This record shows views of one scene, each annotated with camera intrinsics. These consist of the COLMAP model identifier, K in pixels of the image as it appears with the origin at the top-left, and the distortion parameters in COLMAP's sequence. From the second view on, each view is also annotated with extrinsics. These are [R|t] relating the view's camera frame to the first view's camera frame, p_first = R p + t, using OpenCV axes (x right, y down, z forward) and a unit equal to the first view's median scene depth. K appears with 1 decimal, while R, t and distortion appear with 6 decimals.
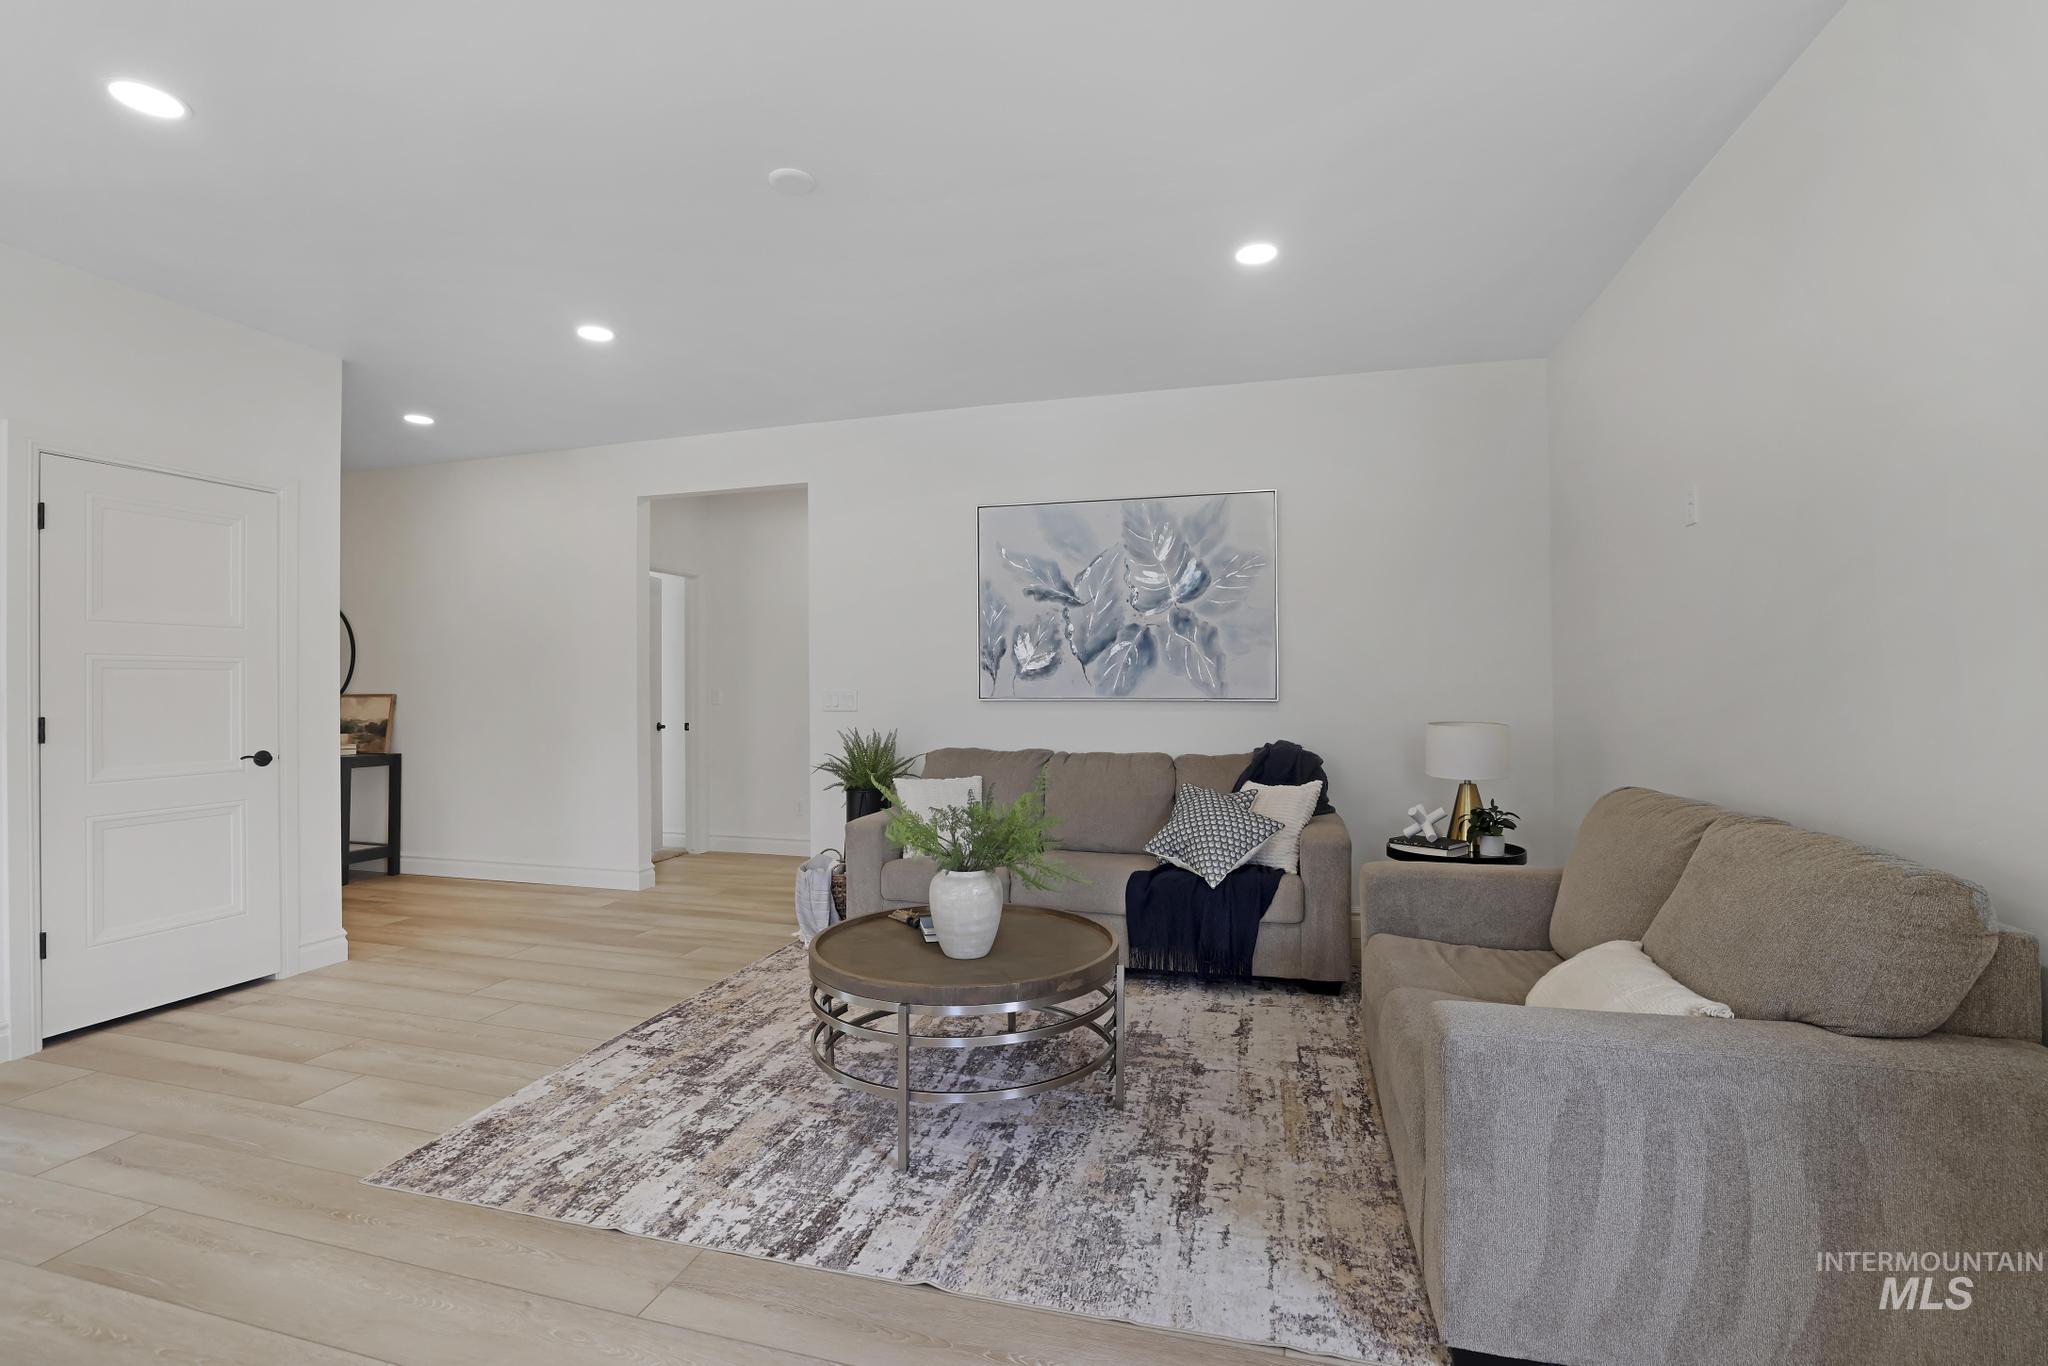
lens RADIAL K [[902.5, 0, 1022.4], [0, 902.5, 682.0], [0, 0, 1]] dist [-0.041896, 0.013420]
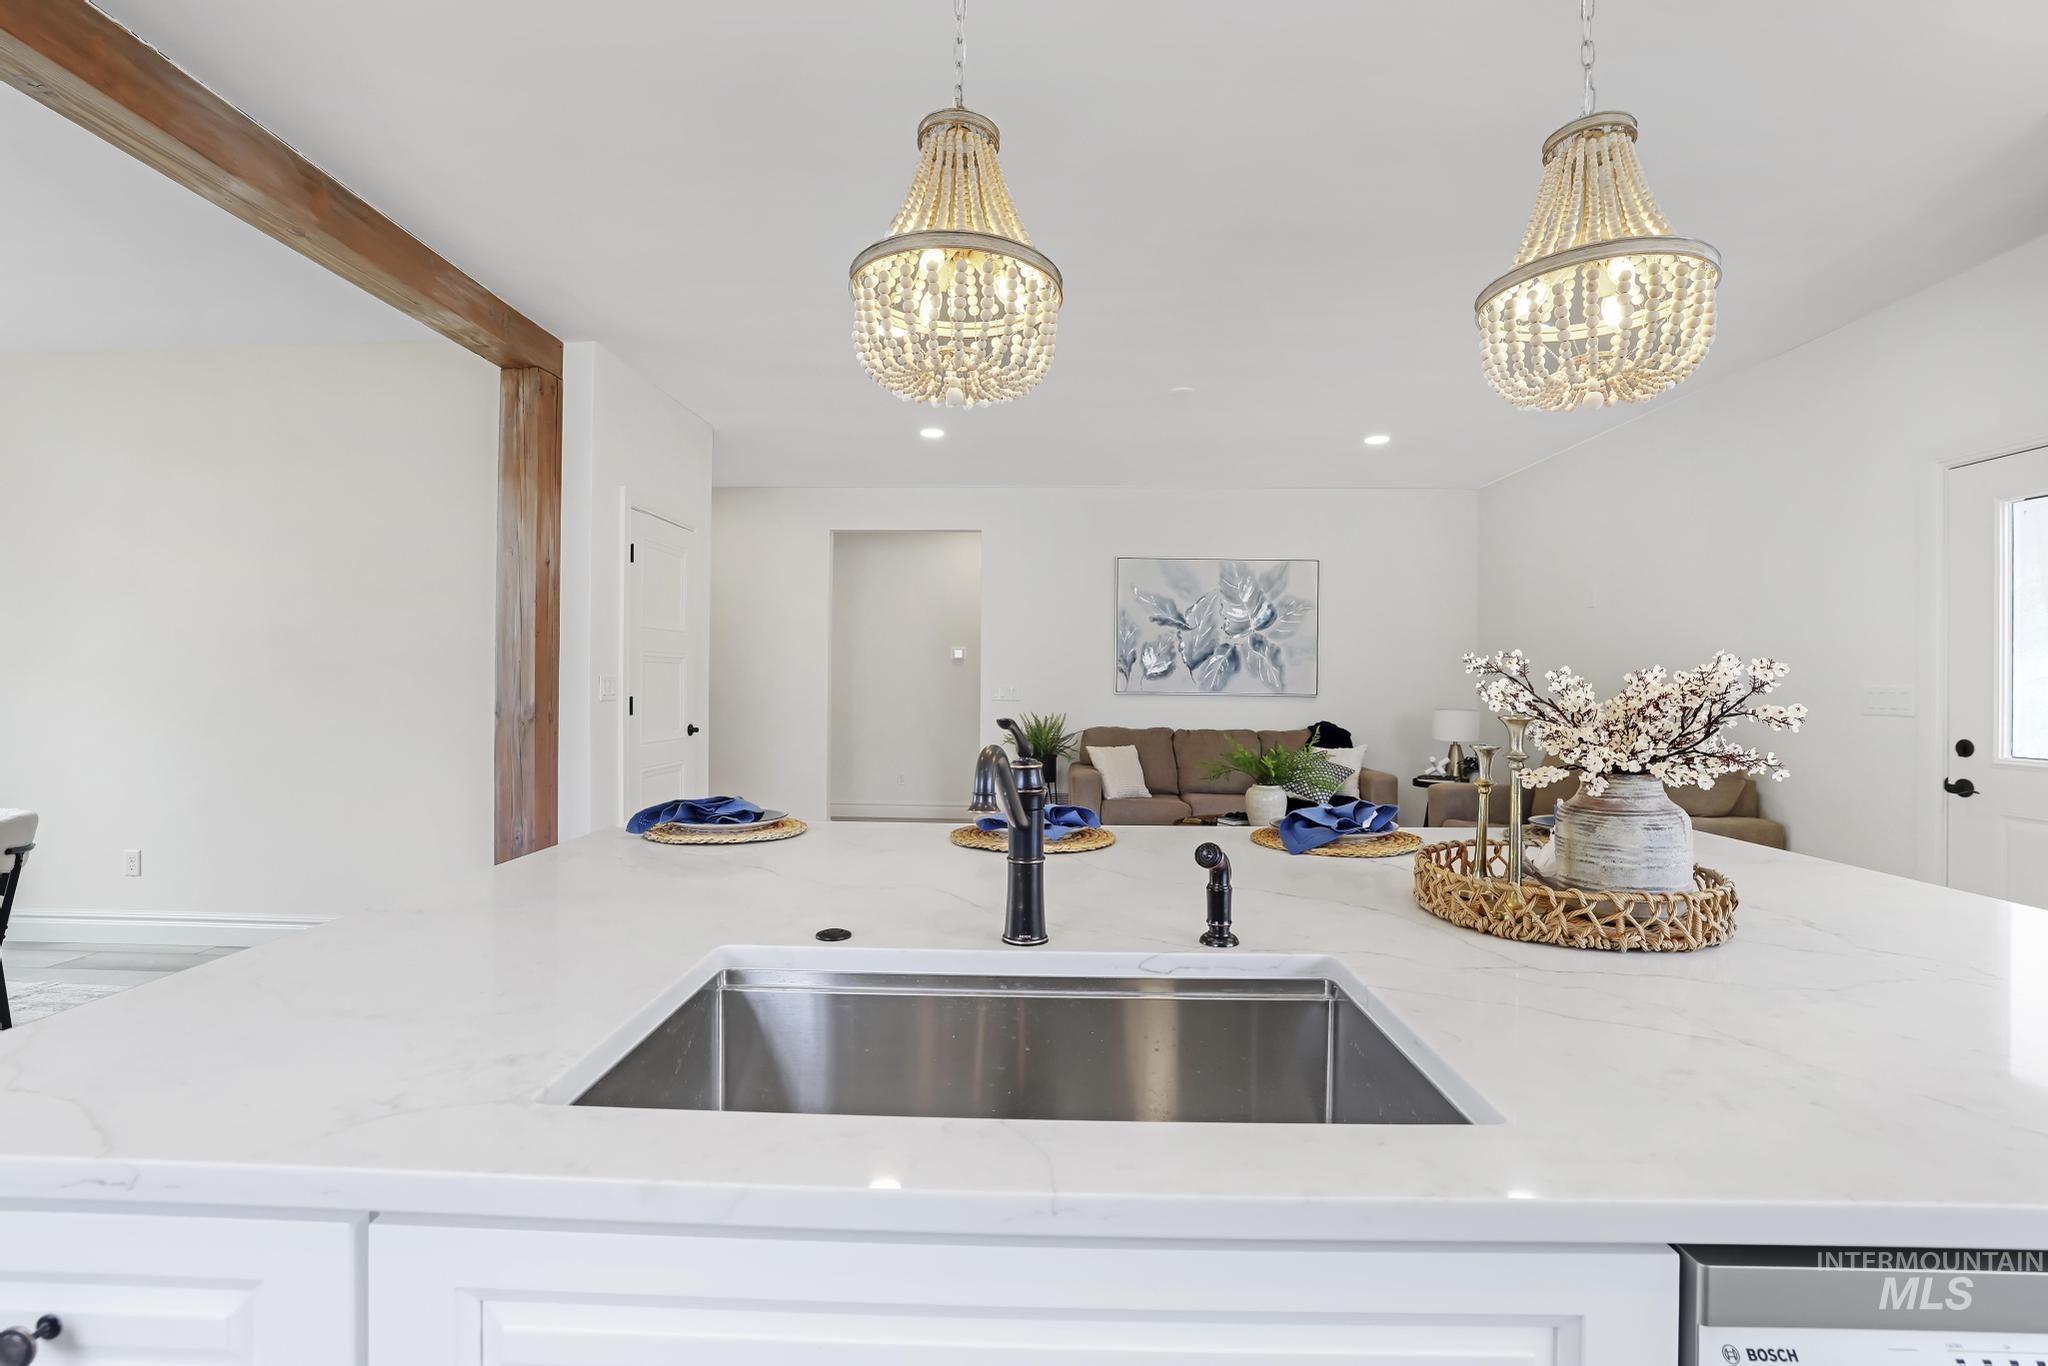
lens RADIAL K [[902.5, 0, 1031.4], [0, 902.5, 677.8], [0, 0, 1]] dist [-0.041896, 0.013420]
pose [[0.966107, 0.017169, 0.257572, -0.576949], [-0.017058, 0.999851, -0.002665, 0.001833], [-0.257579, -0.001819, 0.966256, -0.360089]]
